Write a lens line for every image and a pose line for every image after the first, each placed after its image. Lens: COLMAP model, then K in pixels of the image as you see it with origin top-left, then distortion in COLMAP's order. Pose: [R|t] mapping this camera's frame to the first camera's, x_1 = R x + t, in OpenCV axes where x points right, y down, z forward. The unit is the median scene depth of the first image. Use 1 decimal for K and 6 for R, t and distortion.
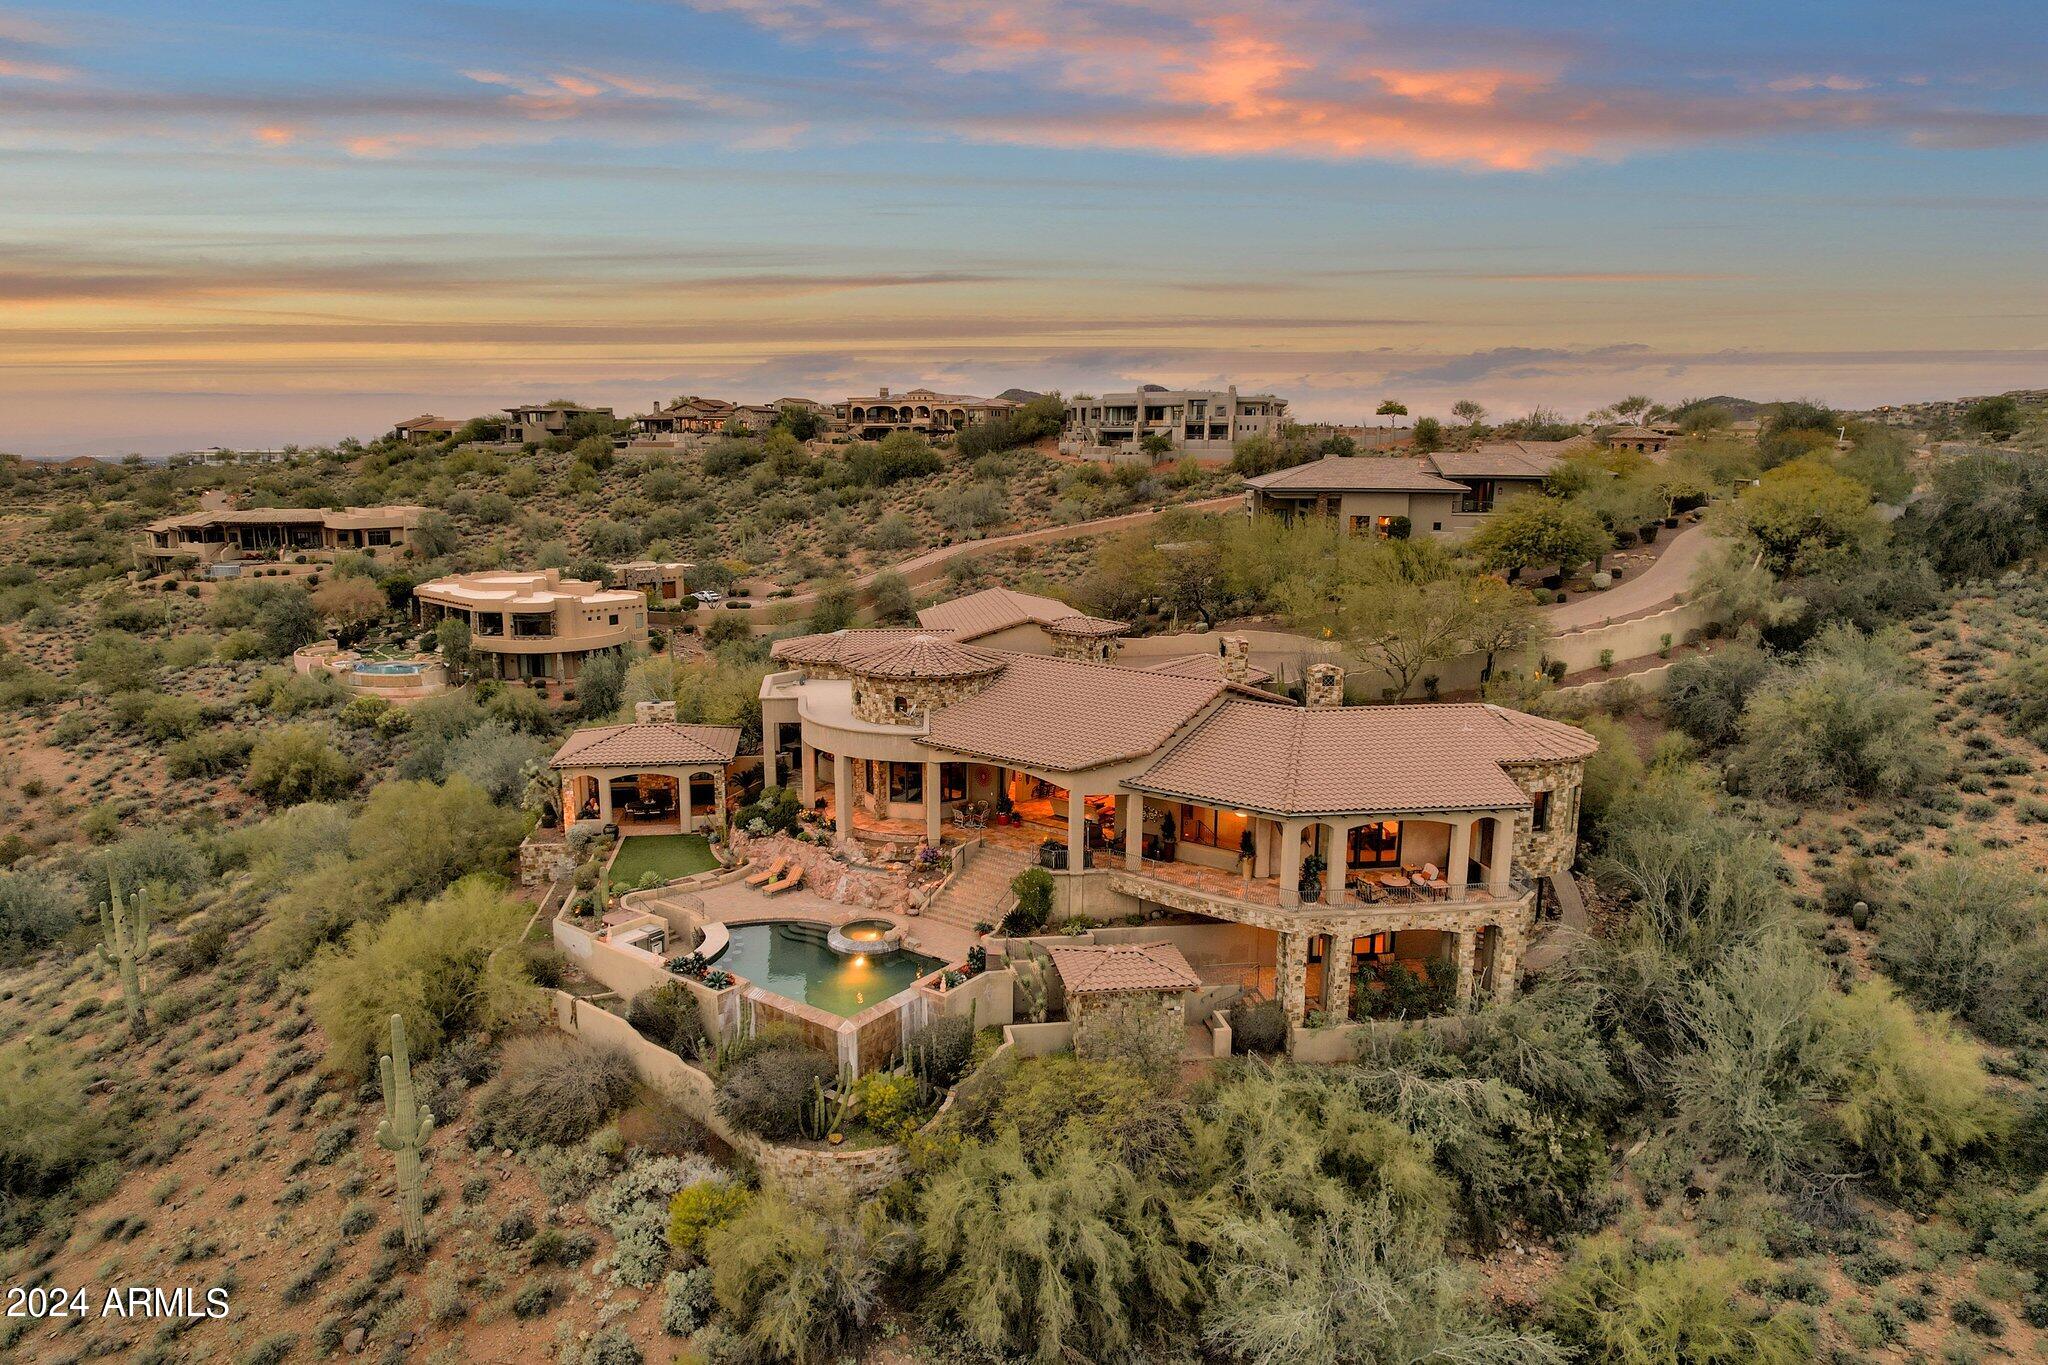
lens RADIAL K [[1302.0, 0, 1028.0], [0, 1302.0, 685.9], [0, 0, 1]] dist [-0.049499, 0.052387]
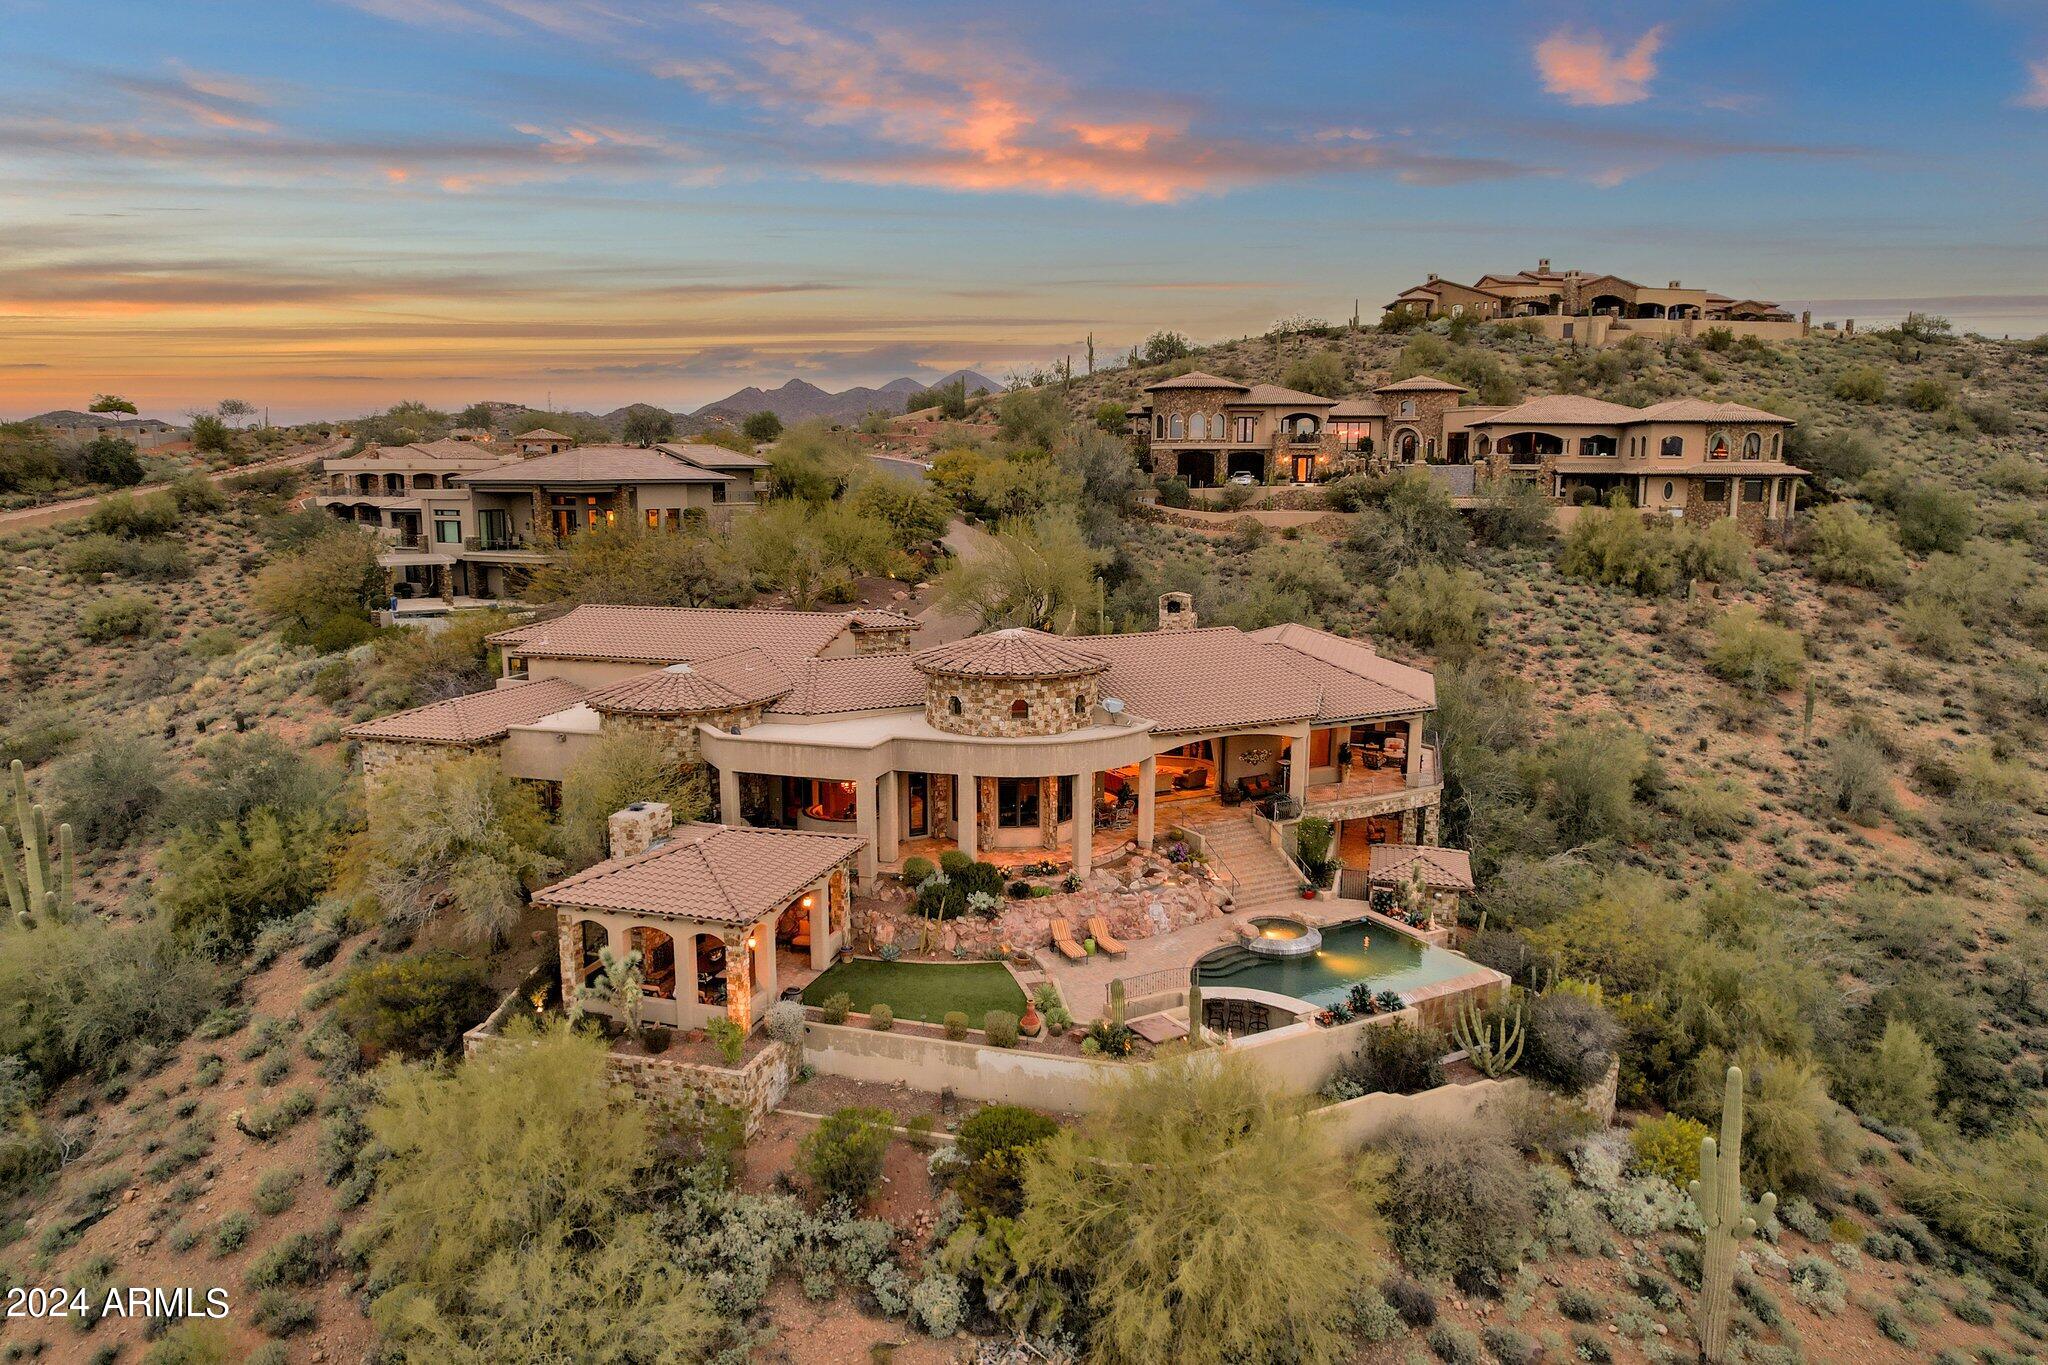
lens RADIAL K [[1302.0, 0, 1028.0], [0, 1302.0, 685.9], [0, 0, 1]] dist [-0.049499, 0.052387]
pose [[0.422552, -0.153349, 0.893272, -0.395292], [0.167183, 0.981858, 0.089473, -0.036066], [-0.890786, 0.111533, 0.440523, 0.295327]]
